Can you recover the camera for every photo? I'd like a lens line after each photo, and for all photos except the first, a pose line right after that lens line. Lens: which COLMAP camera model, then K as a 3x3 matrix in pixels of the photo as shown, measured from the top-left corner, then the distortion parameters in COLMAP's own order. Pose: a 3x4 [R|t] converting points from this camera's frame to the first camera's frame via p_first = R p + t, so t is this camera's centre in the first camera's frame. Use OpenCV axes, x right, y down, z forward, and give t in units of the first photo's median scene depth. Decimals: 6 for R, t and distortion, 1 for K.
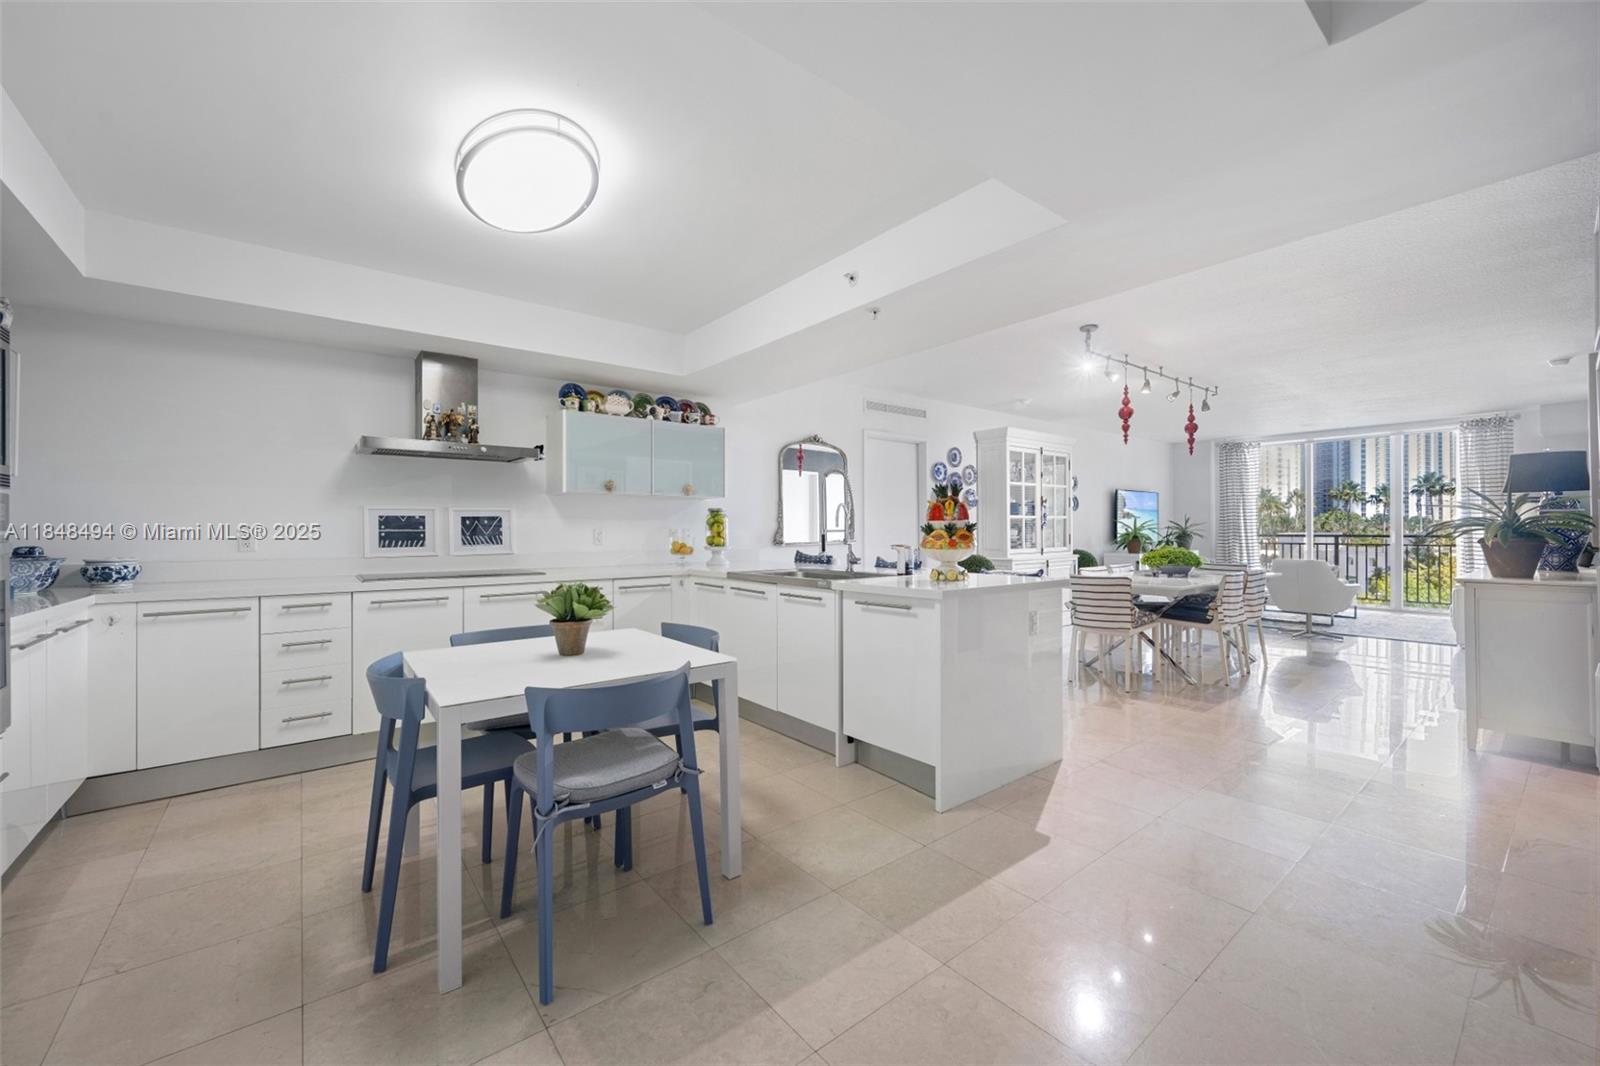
lens RADIAL K [[630.0, 0, 802.4], [0, 630.0, 531.3], [0, 0, 1]] dist [0.001078, 0.000407]
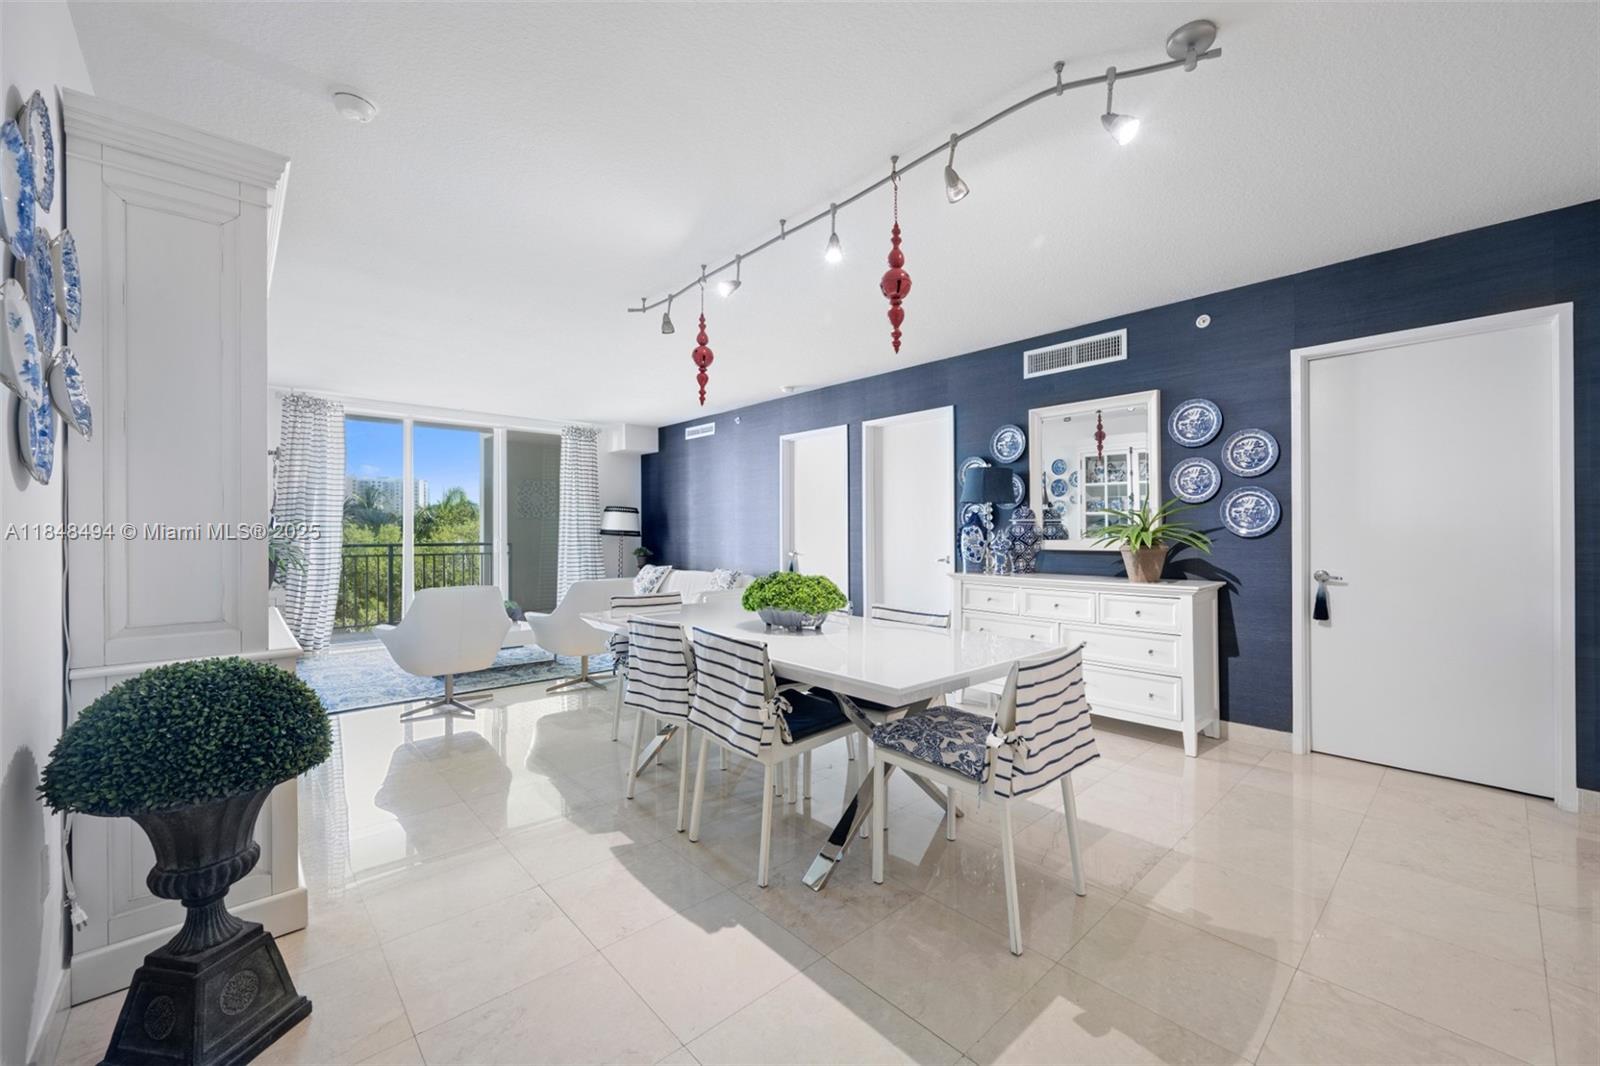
lens RADIAL K [[630.0, 0, 802.4], [0, 630.0, 531.3], [0, 0, 1]] dist [0.001078, 0.000407]
pose [[-0.067029, 0.005279, 0.997737, 0.078266], [0.005427, 0.999973, -0.004926, -0.007755], [-0.997736, 0.005085, -0.067056, 1.282037]]
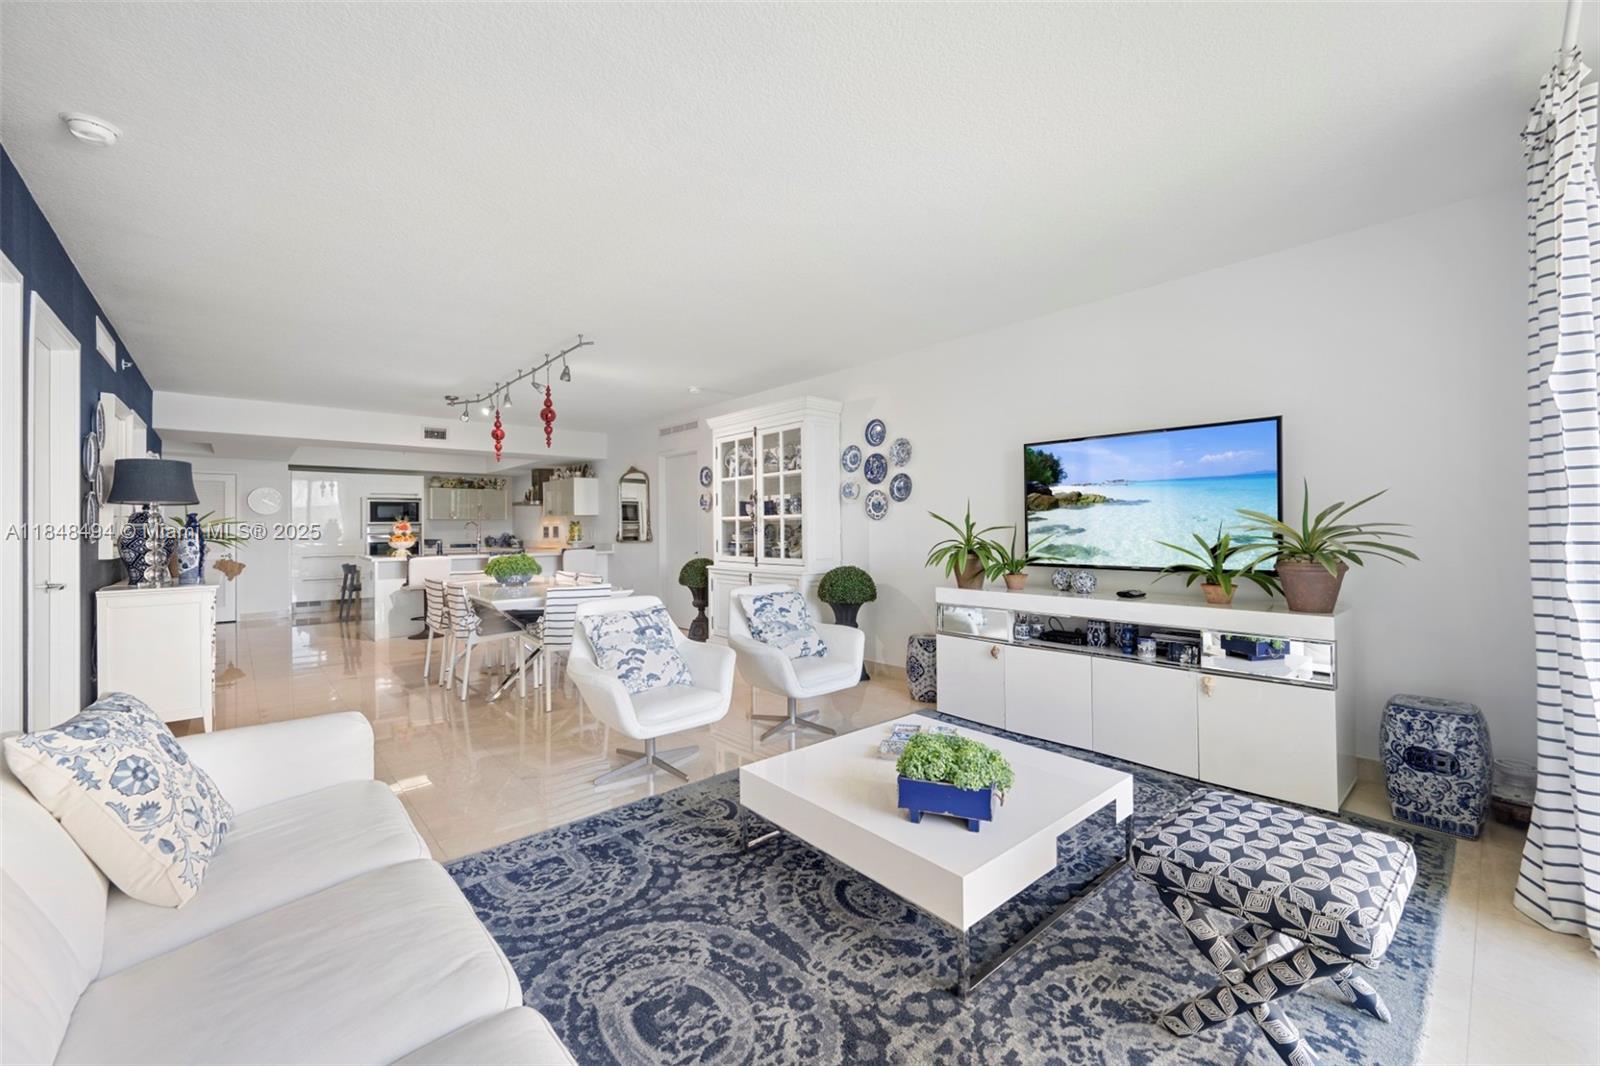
lens RADIAL K [[632.0, 0, 803.7], [0, 632.0, 522.6], [0, 0, 1]] dist [0.000747, 0.000248]
pose [[0.059586, -0.004102, -0.998215, 1.978559], [0.005348, 0.999979, -0.003790, -0.022577], [0.998209, -0.005113, 0.059606, 1.732064]]
